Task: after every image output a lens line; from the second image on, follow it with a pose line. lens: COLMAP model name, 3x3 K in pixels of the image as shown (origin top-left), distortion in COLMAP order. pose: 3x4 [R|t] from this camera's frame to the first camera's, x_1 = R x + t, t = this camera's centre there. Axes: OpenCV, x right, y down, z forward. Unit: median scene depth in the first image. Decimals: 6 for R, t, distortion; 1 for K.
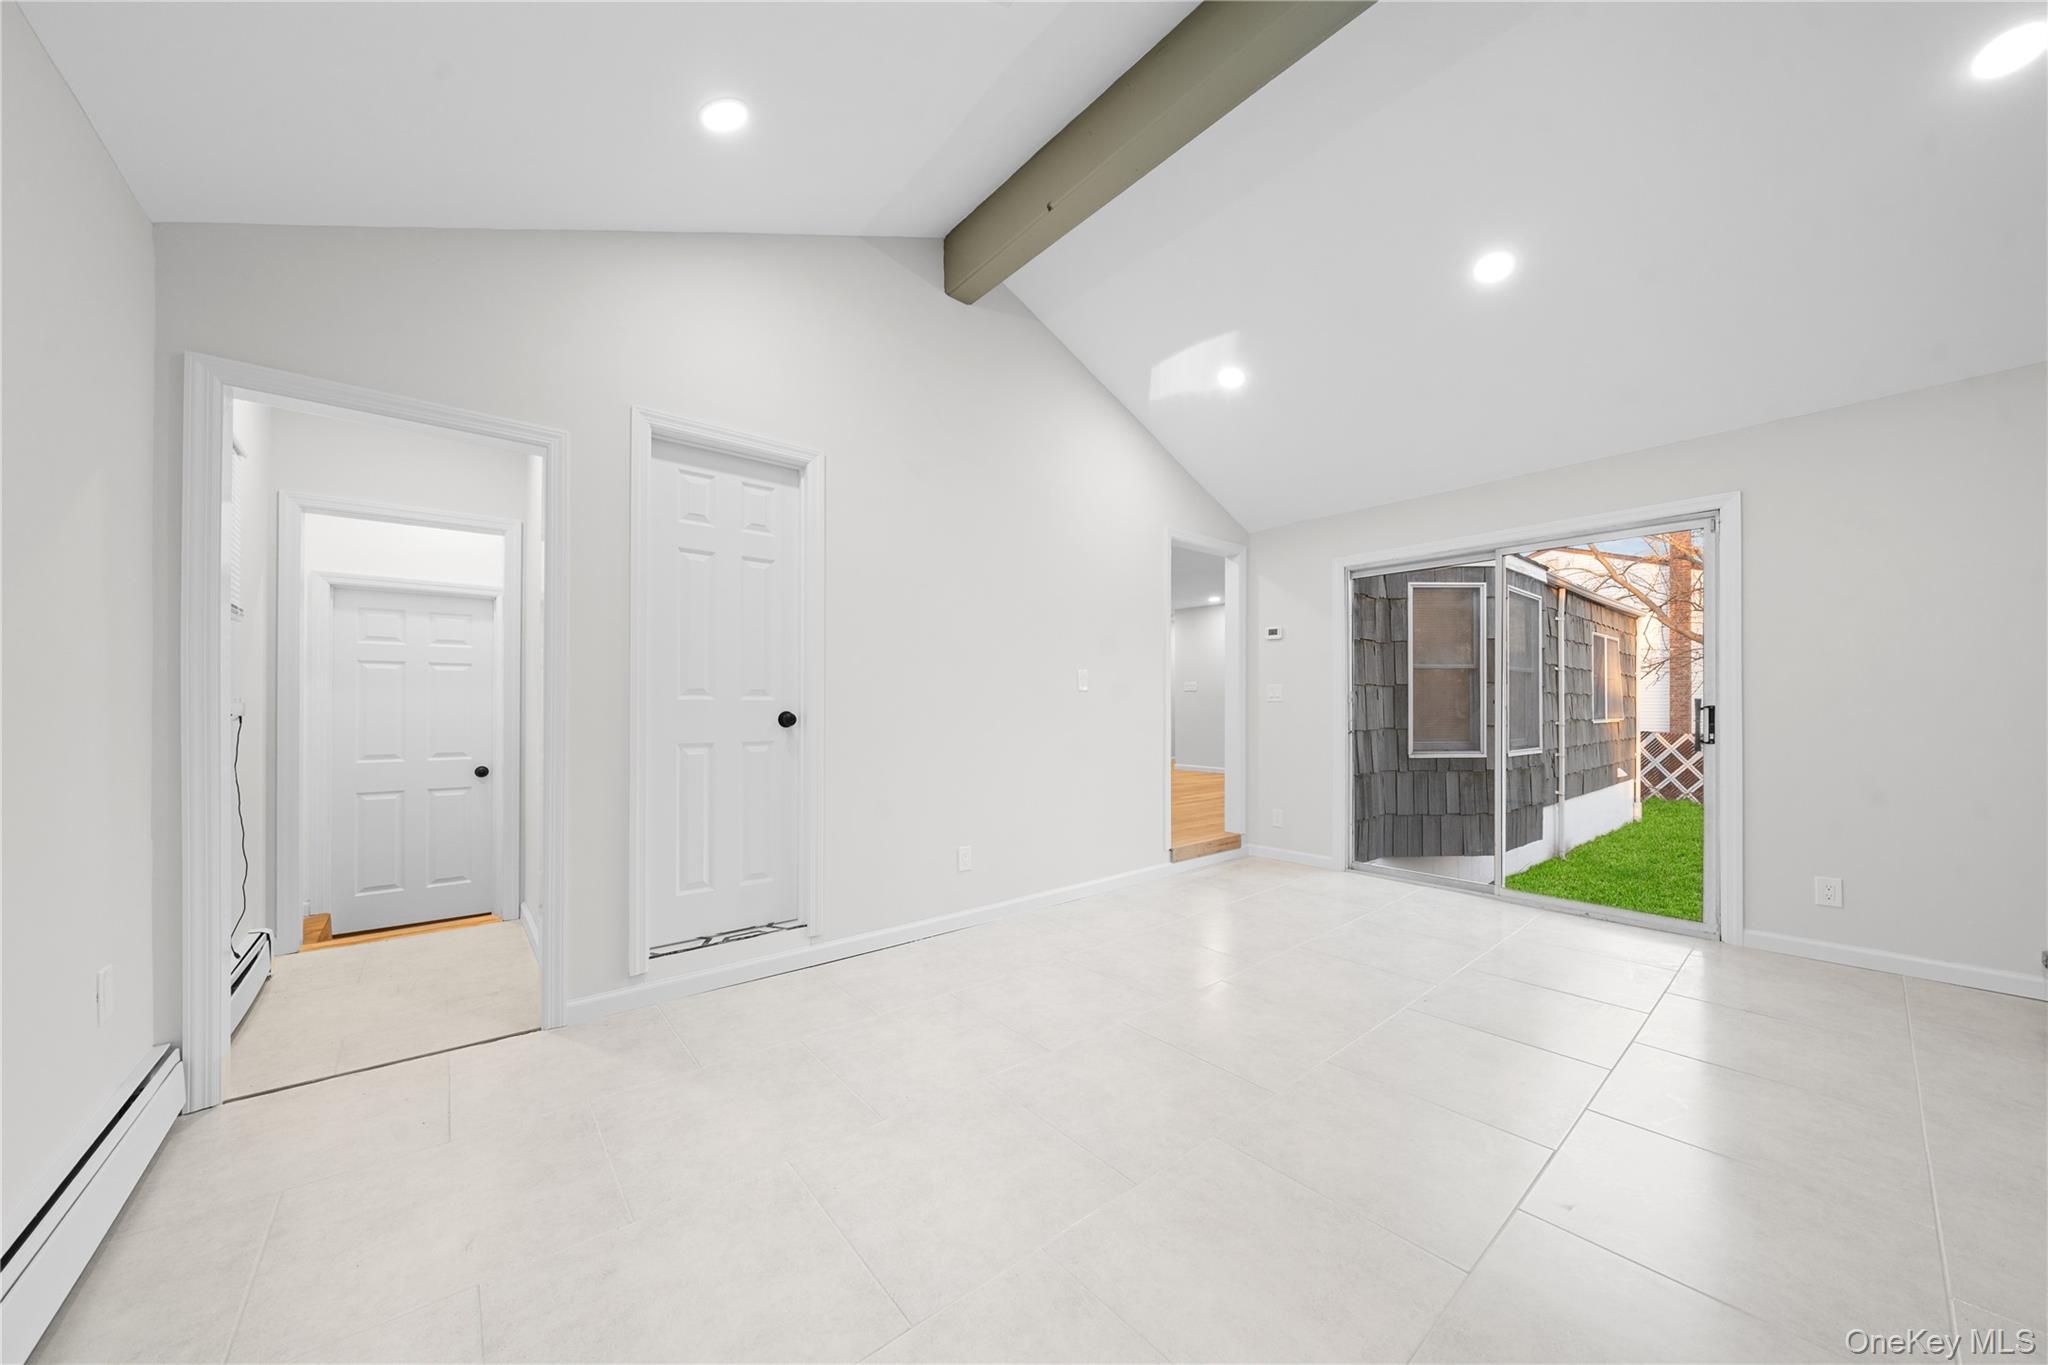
lens RADIAL K [[700.7, 0, 1030.1], [0, 700.7, 695.5], [0, 0, 1]] dist [-0.003232, -0.000148]
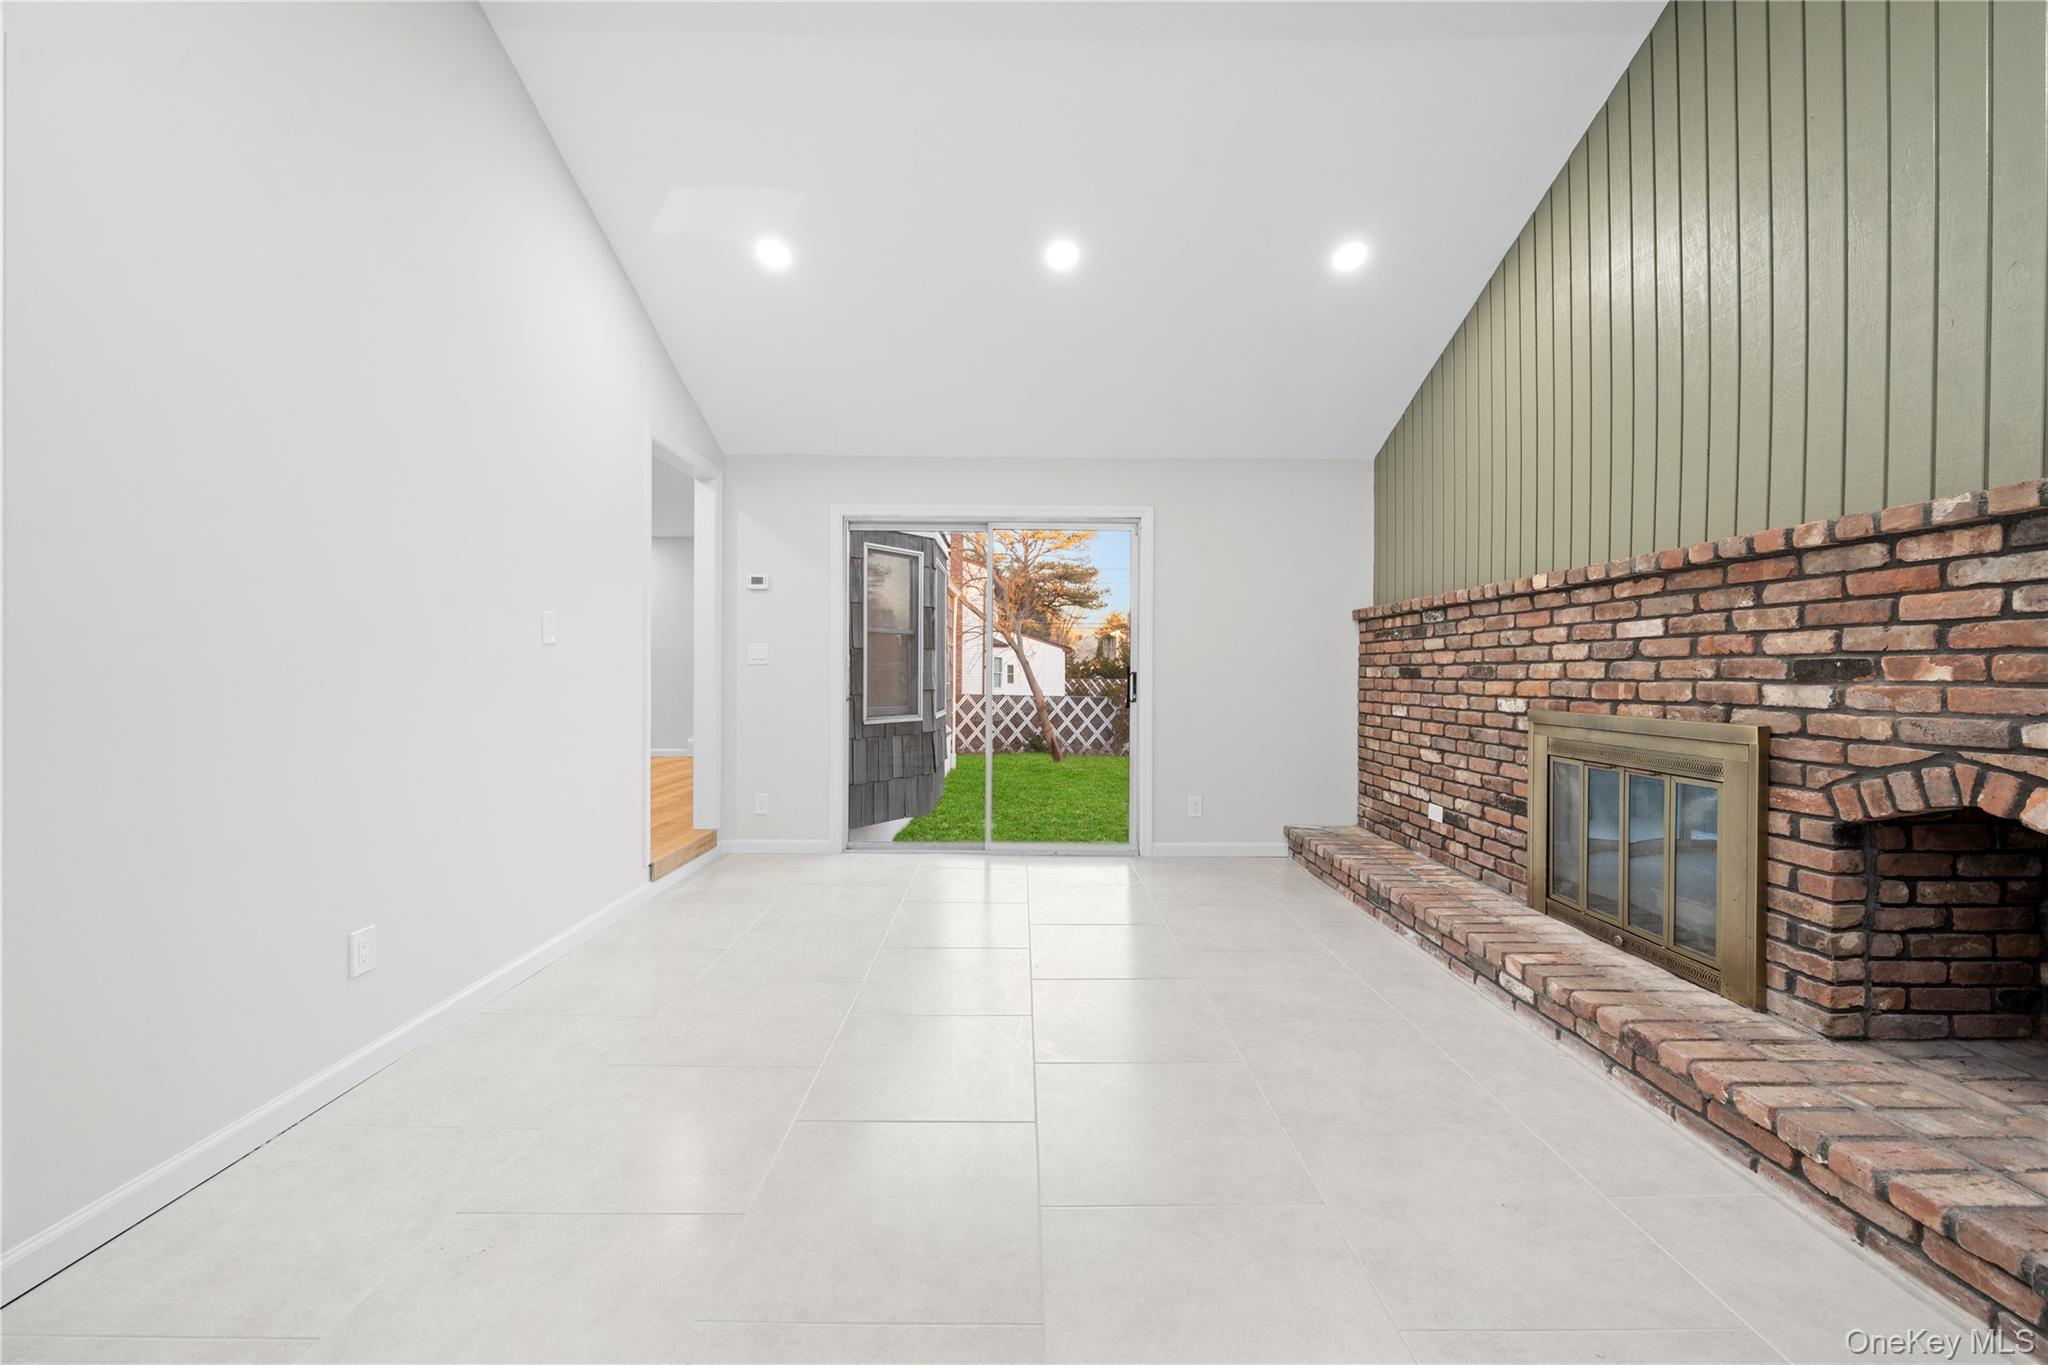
lens RADIAL K [[774.5, 0, 1031.1], [0, 774.5, 670.4], [0, 0, 1]] dist [-0.000258, -0.000039]
pose [[0.638180, 0.006658, 0.769858, -0.160625], [-0.017935, 0.999820, 0.006221, 0.004865], [-0.769678, -0.017777, 0.638184, 0.171625]]
